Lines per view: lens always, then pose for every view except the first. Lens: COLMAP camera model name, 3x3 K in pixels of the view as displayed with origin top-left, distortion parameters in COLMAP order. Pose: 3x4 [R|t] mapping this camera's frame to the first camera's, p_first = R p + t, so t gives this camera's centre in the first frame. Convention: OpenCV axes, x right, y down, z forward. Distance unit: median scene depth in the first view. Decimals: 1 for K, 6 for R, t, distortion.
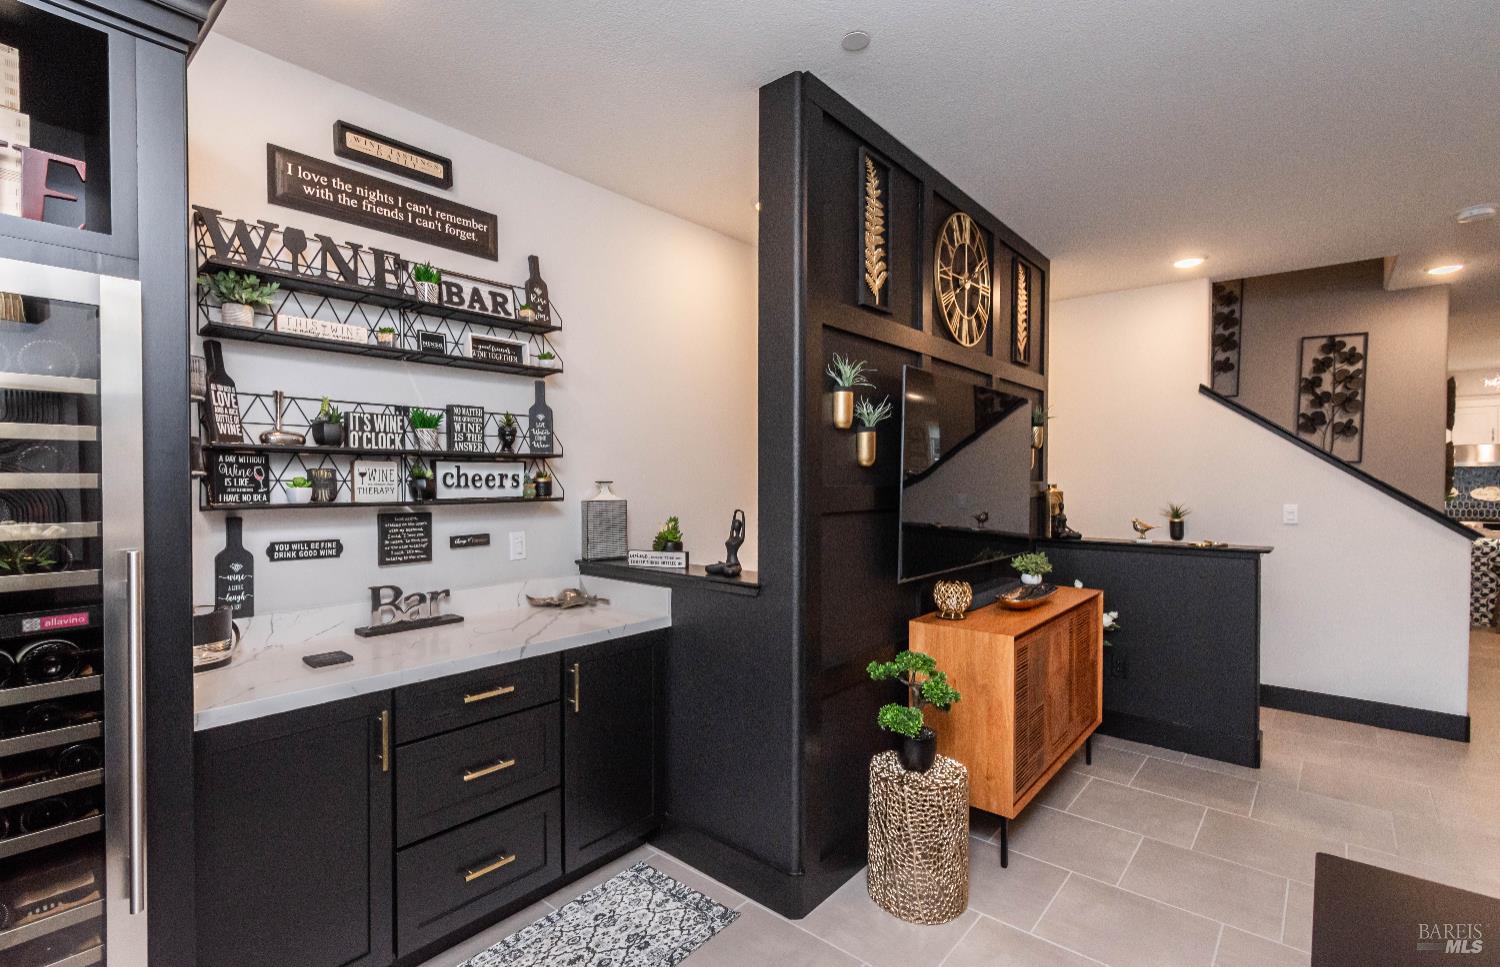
lens RADIAL K [[684.1, 0, 739.3], [0, 684.1, 490.9], [0, 0, 1]] dist [0.002864, -0.000297]
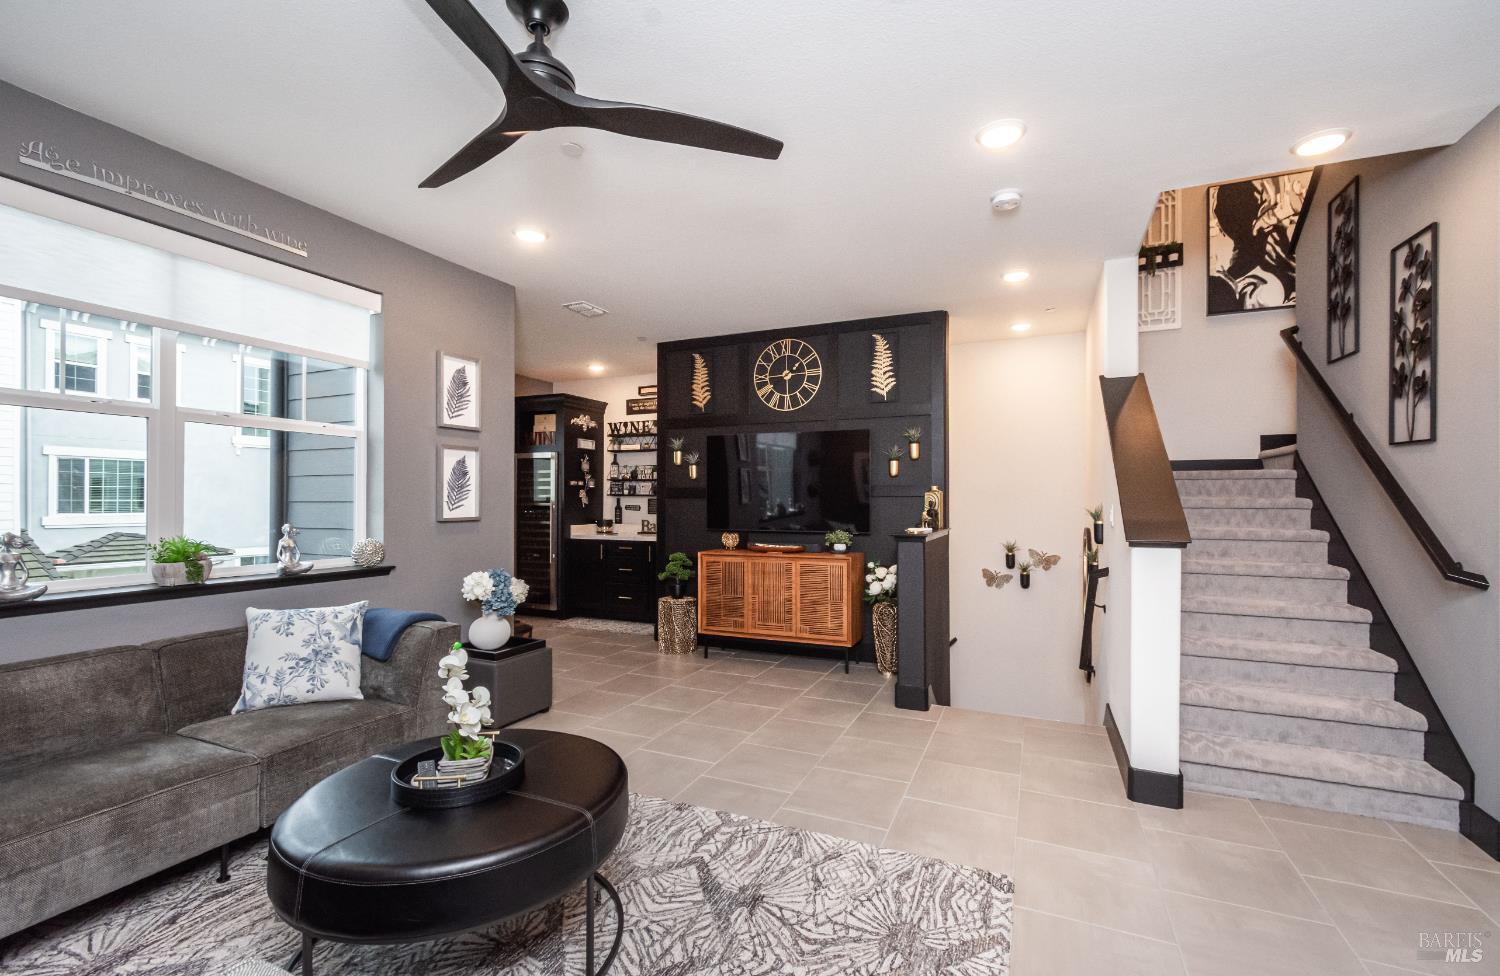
lens RADIAL K [[648.1, 0, 751.2], [0, 648.1, 496.8], [0, 0, 1]] dist [0.006660, 0.000568]
pose [[0.295953, -0.004150, -0.955194, 2.416116], [-0.017806, 0.999793, -0.009860, 0.044035], [0.955037, 0.019927, 0.295817, 0.503632]]
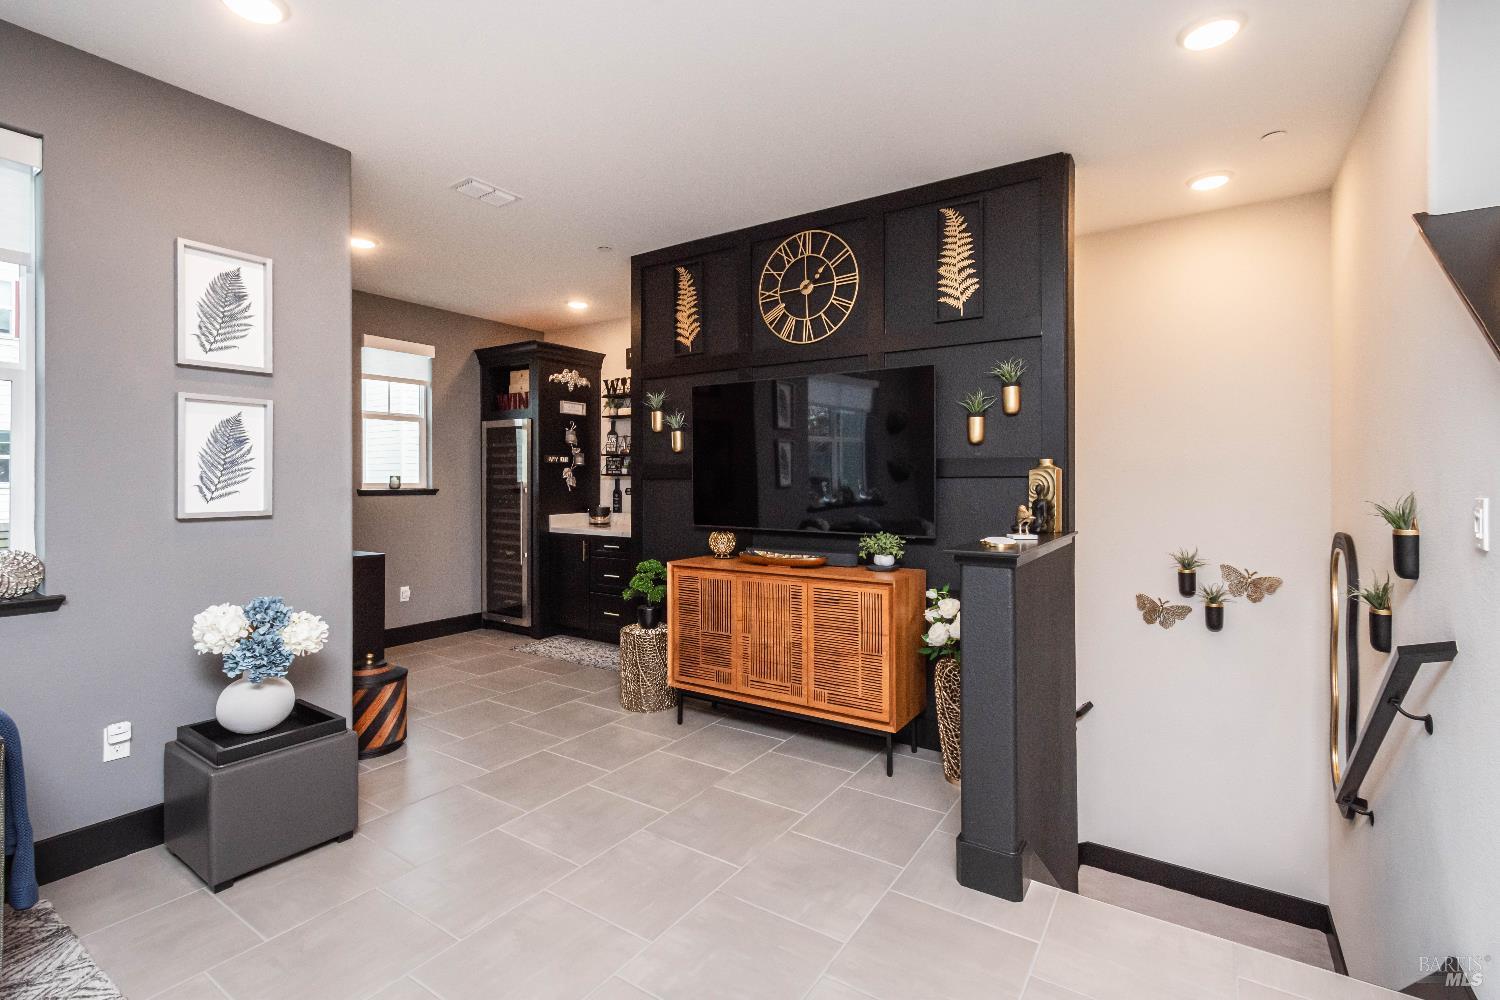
lens RADIAL K [[671.9, 0, 737.7], [0, 671.9, 481.9], [0, 0, 1]] dist [0.002025, -0.002664]
pose [[0.123110, 0.004066, -0.992385, 1.805598], [-0.017837, 0.999839, 0.001884, 0.030825], [0.992233, 0.017469, 0.123163, 0.929501]]
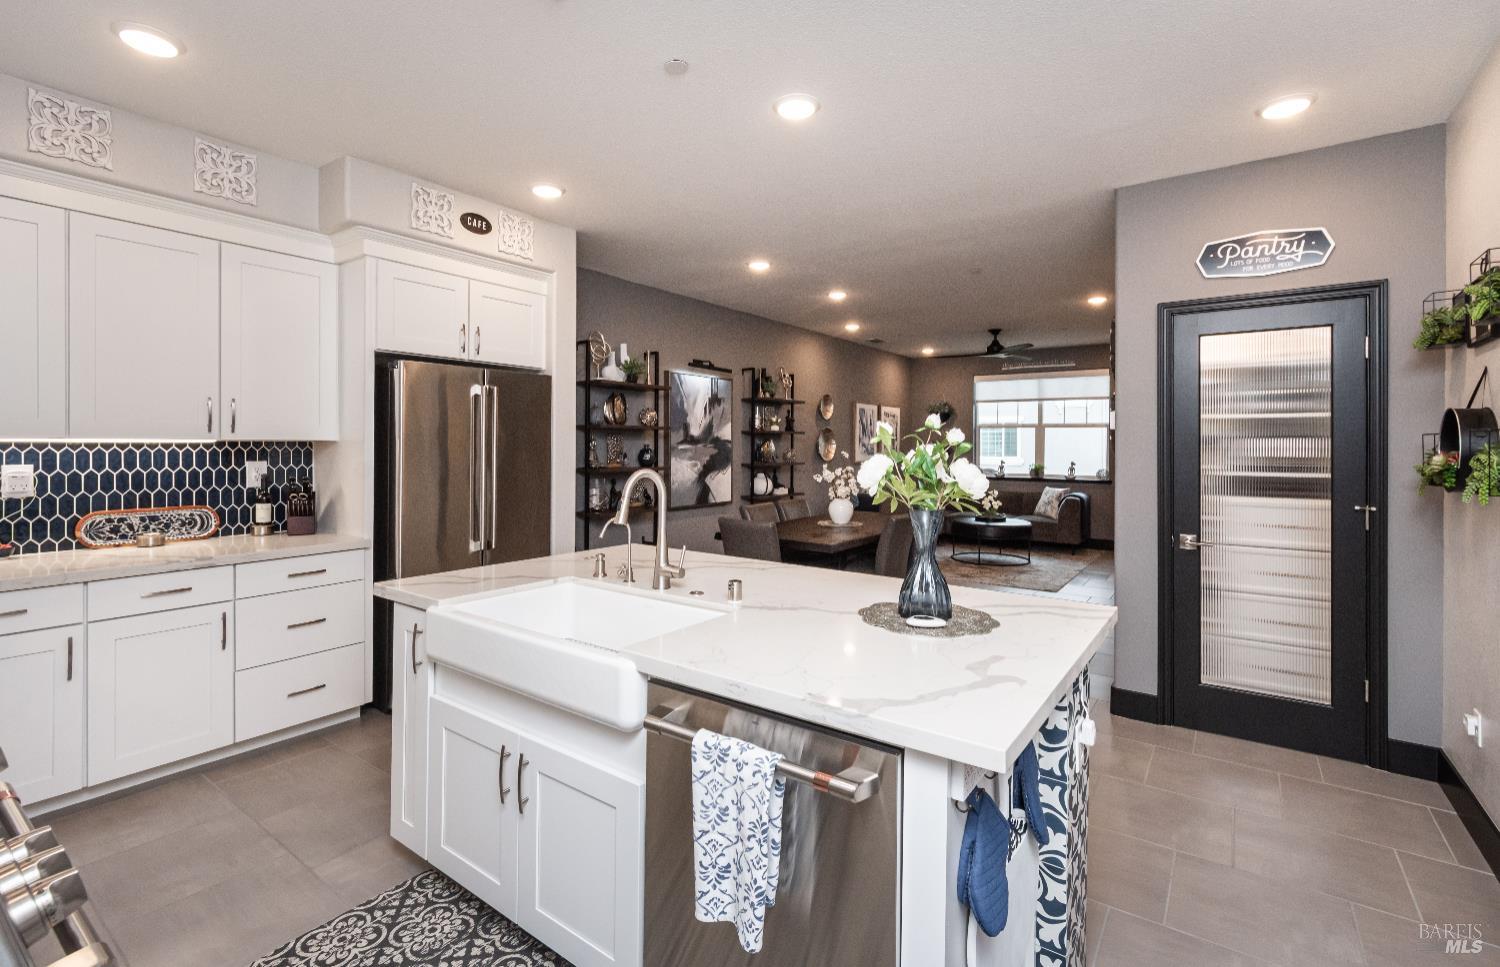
lens RADIAL K [[665.1, 0, 748.5], [0, 665.1, 448.3], [0, 0, 1]] dist [0.013785, -0.001711]
pose [[-0.995516, -0.003973, -0.094510, 3.048989], [-0.006069, 0.999742, 0.021907, -0.038639], [0.094399, 0.022382, -0.995283, 3.446784]]
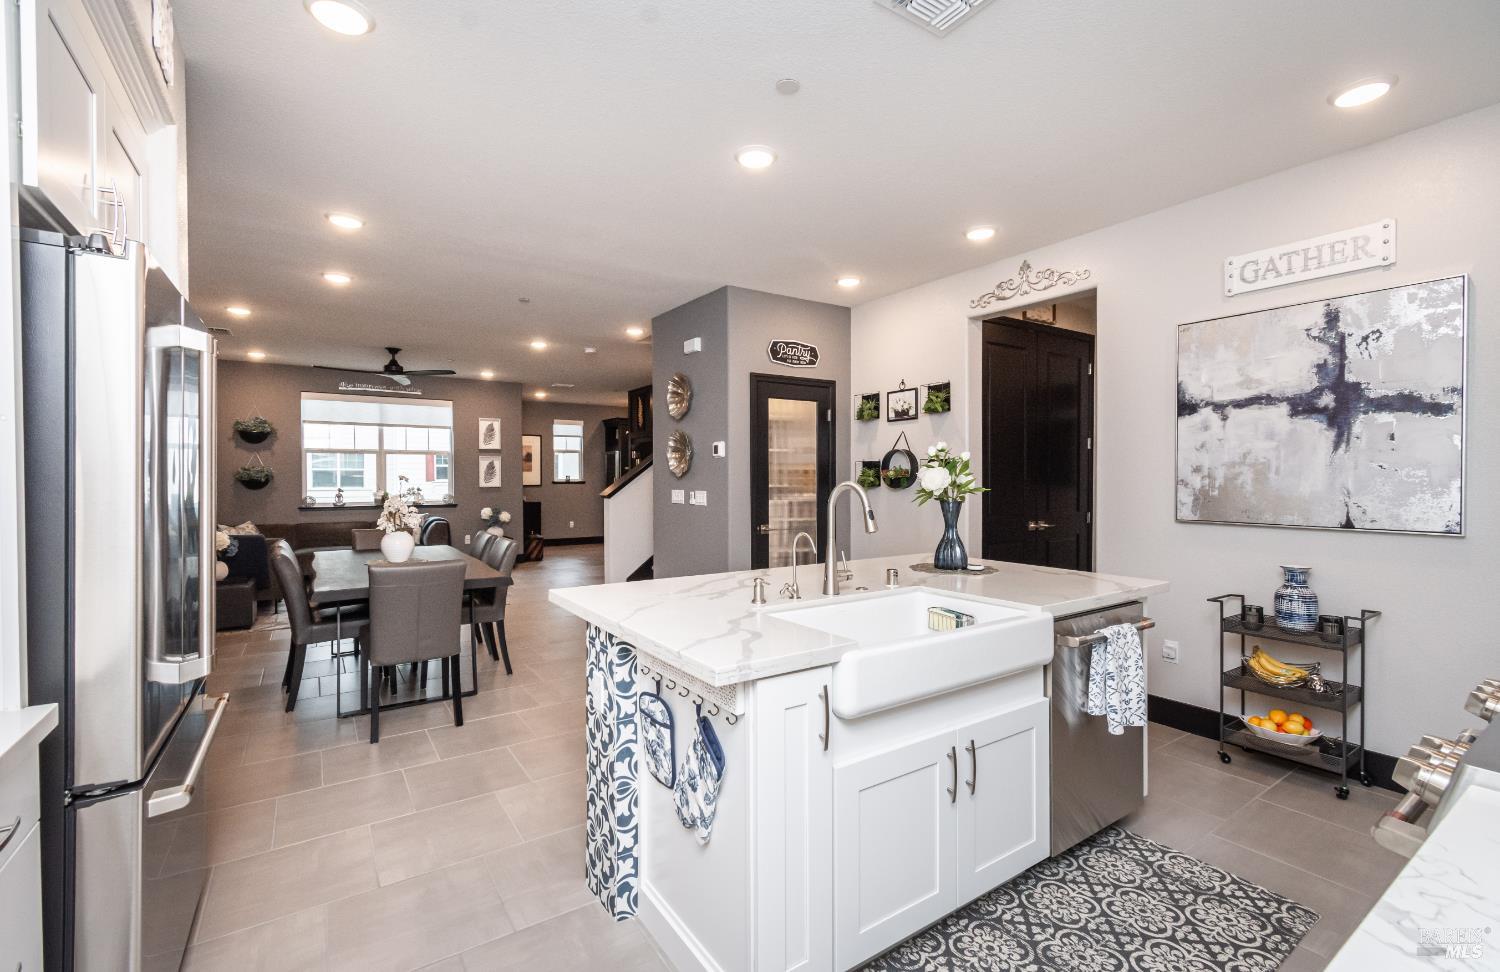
lens RADIAL K [[648.1, 0, 742.3], [0, 648.1, 481.2], [0, 0, 1]] dist [0.006660, 0.000568]
pose [[-0.263518, 0.007900, -0.964622, 3.959622], [-0.013802, 0.999833, 0.011959, -0.002171], [0.964556, 0.016465, -0.263365, 2.698009]]
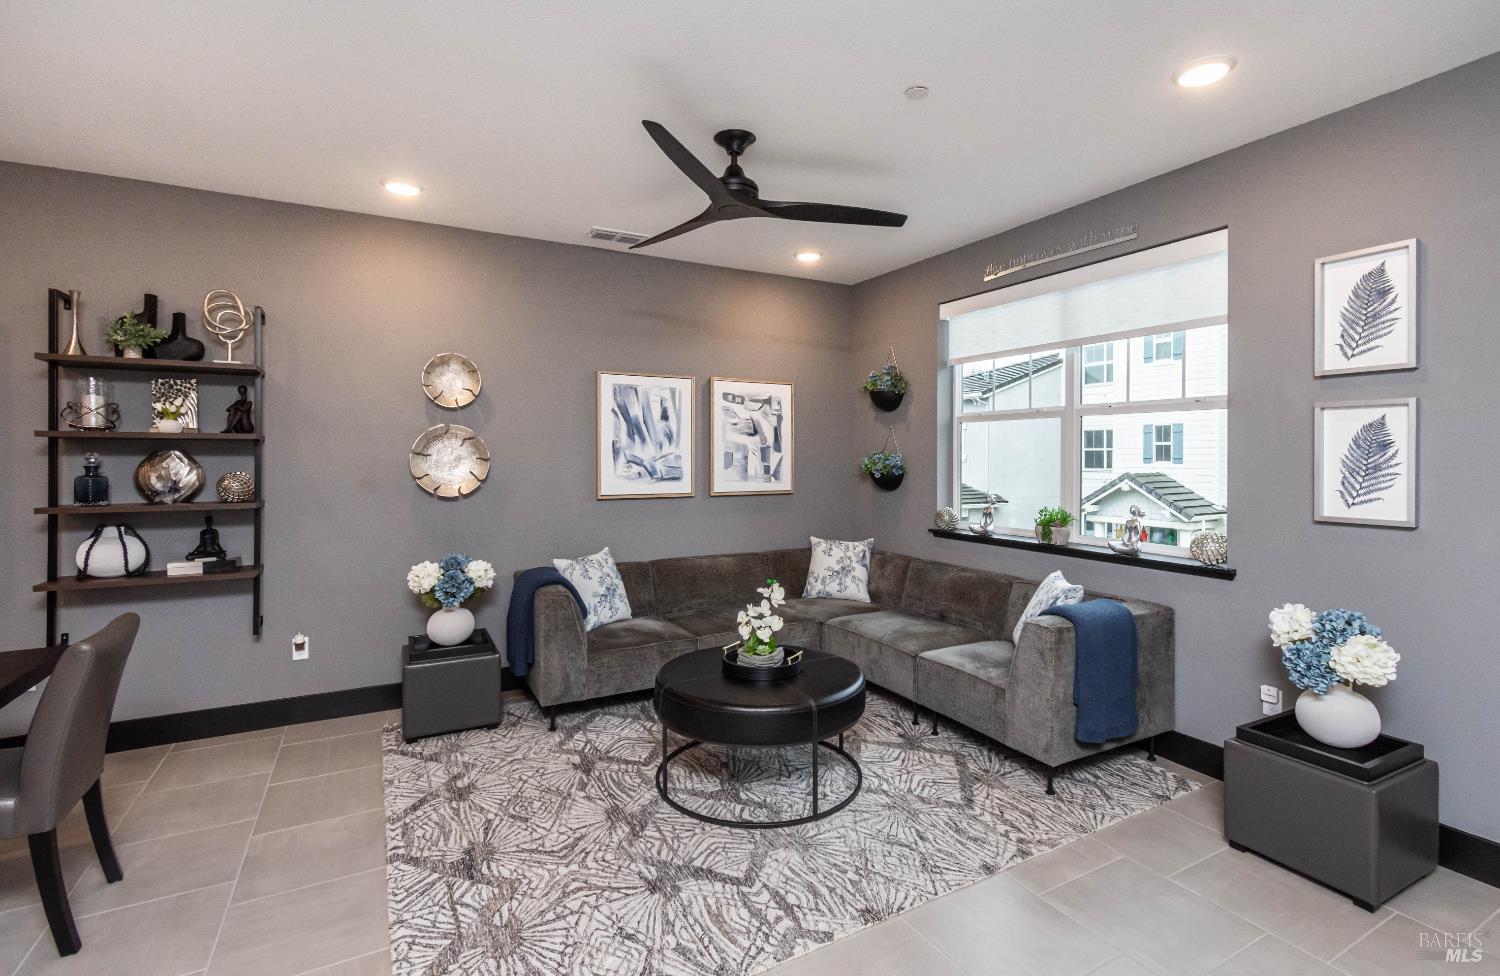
lens RADIAL K [[702.9, 0, 764.6], [0, 702.9, 454.5], [0, 0, 1]] dist [0.004542, 0.000889]
pose [[-0.940071, 0.001758, 0.340974, 1.187812], [0.007175, 0.999867, 0.014627, -0.023499], [-0.340904, 0.016197, -0.939959, 1.556161]]
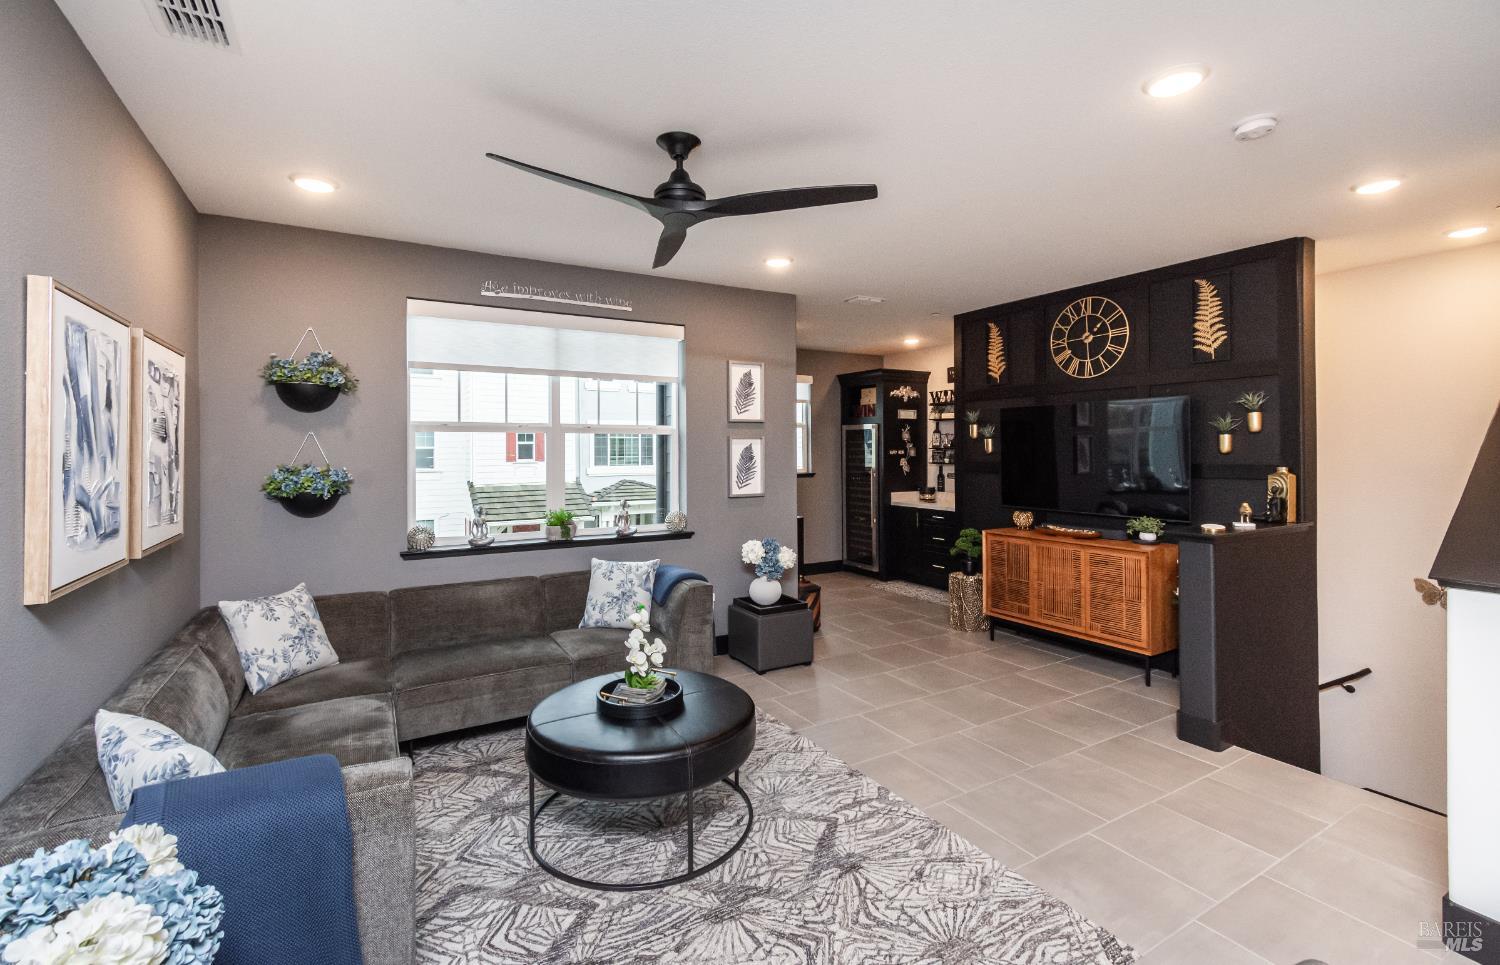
lens RADIAL K [[665.1, 0, 745.9], [0, 665.1, 444.3], [0, 0, 1]] dist [0.013785, -0.001711]
pose [[-0.314612, -0.005521, -0.949204, 2.583301], [-0.012370, 0.999922, -0.001716, -0.051946], [0.949140, 0.011202, -0.314656, 0.910362]]
